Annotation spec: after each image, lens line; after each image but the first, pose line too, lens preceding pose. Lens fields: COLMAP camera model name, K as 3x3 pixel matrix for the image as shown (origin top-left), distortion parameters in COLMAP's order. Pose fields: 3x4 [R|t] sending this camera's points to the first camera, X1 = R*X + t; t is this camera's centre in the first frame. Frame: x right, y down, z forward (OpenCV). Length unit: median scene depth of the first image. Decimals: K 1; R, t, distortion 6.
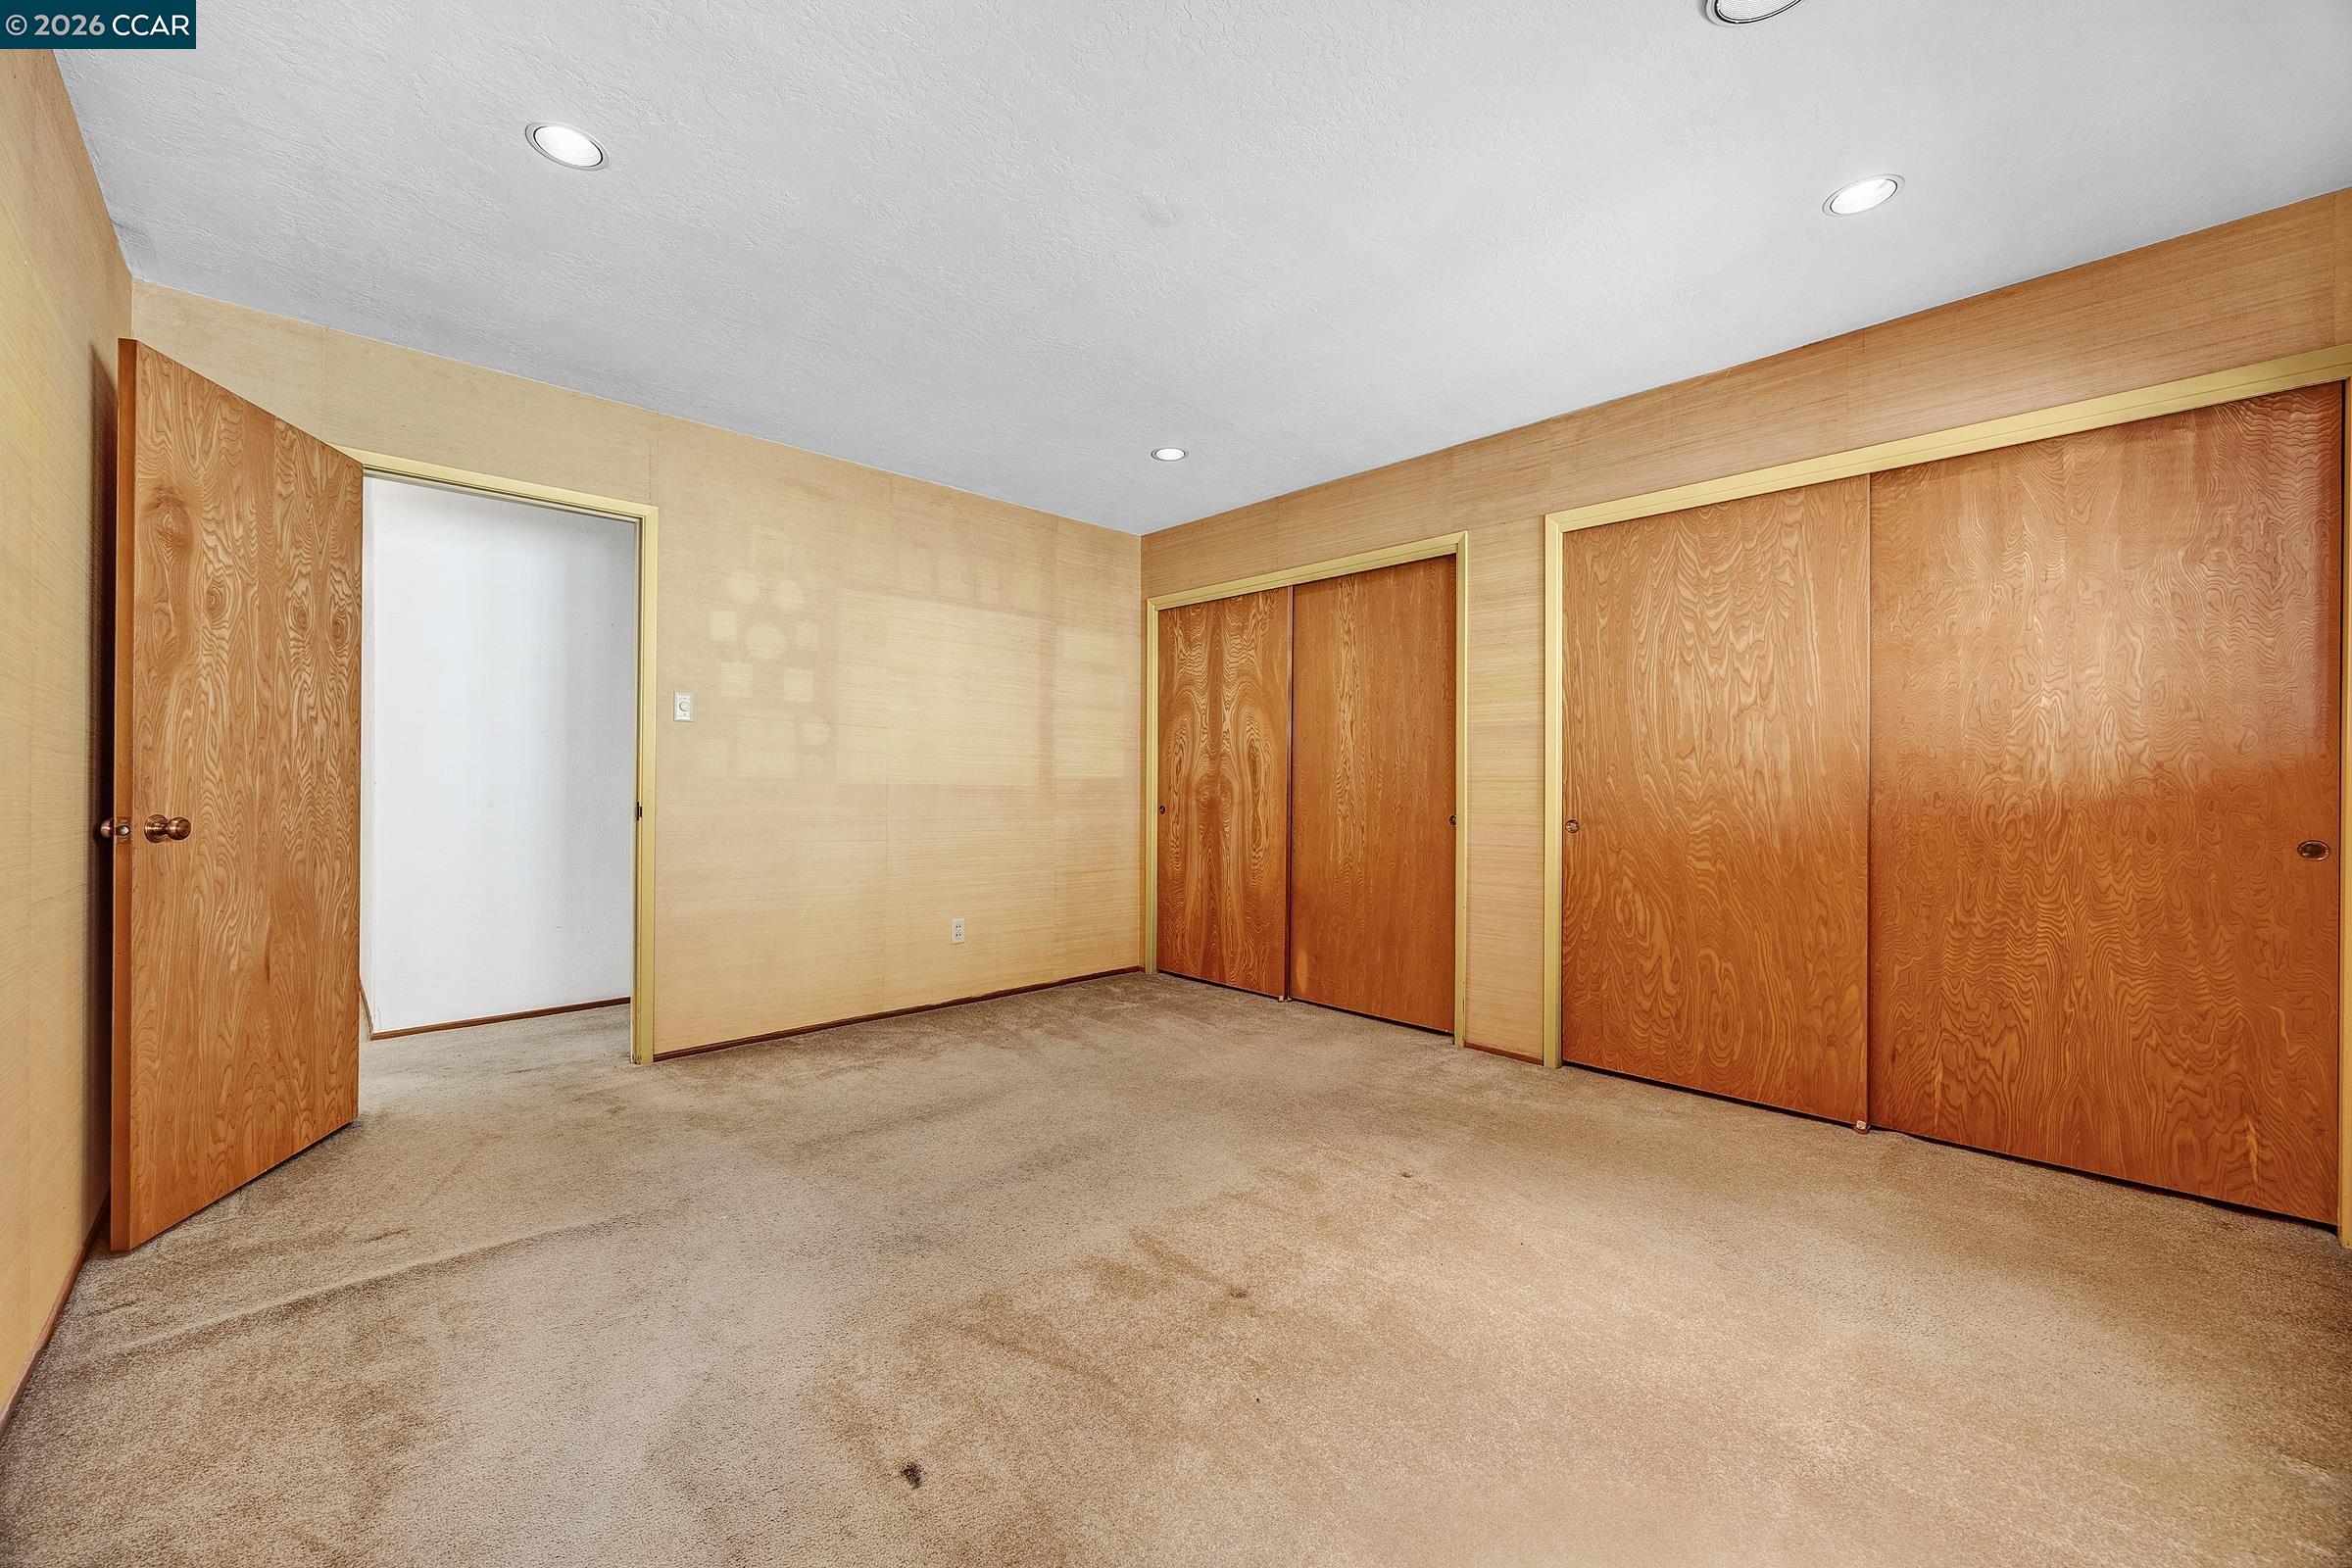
lens RADIAL K [[903.1, 0, 1174.5], [0, 903.1, 778.2], [0, 0, 1]] dist [0.001273, 0.000082]
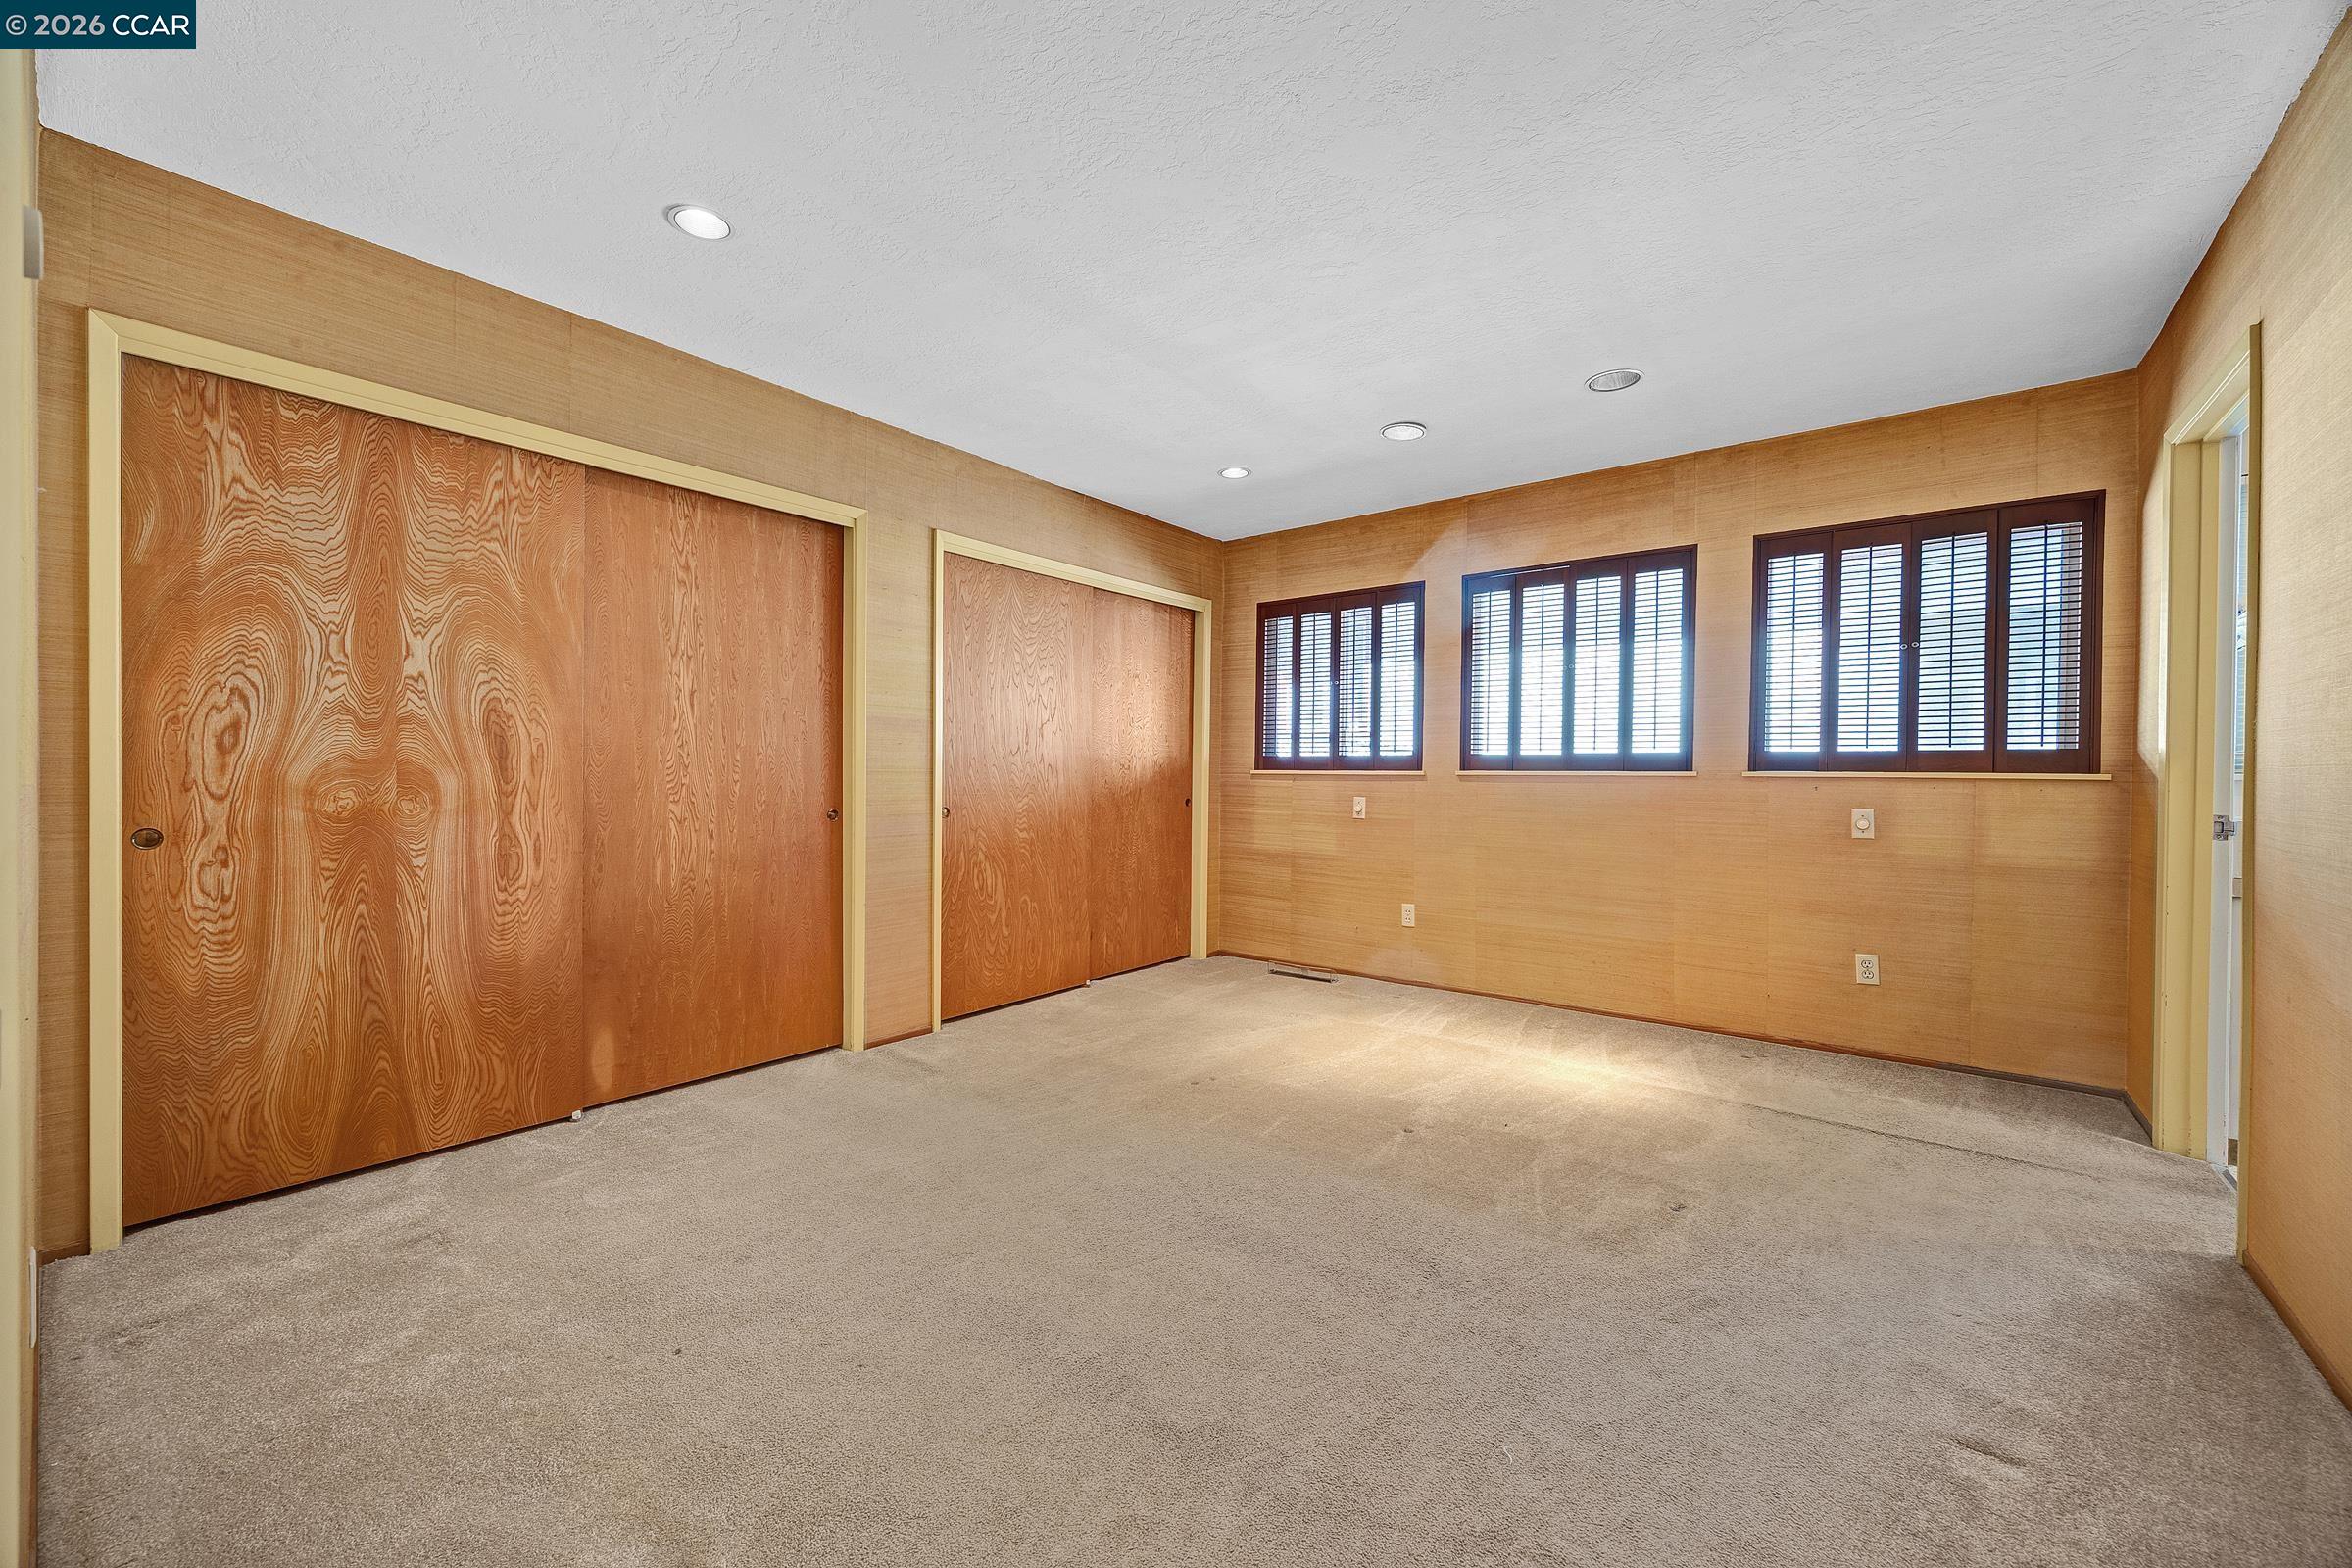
lens RADIAL K [[903.1, 0, 1172.4], [0, 903.1, 783.8], [0, 0, 1]] dist [0.001273, 0.000082]
pose [[-0.125887, -0.011755, 0.991975, -0.553169], [-0.007106, 0.999915, 0.010948, 0.002005], [-0.992019, -0.005670, -0.125960, 0.660970]]
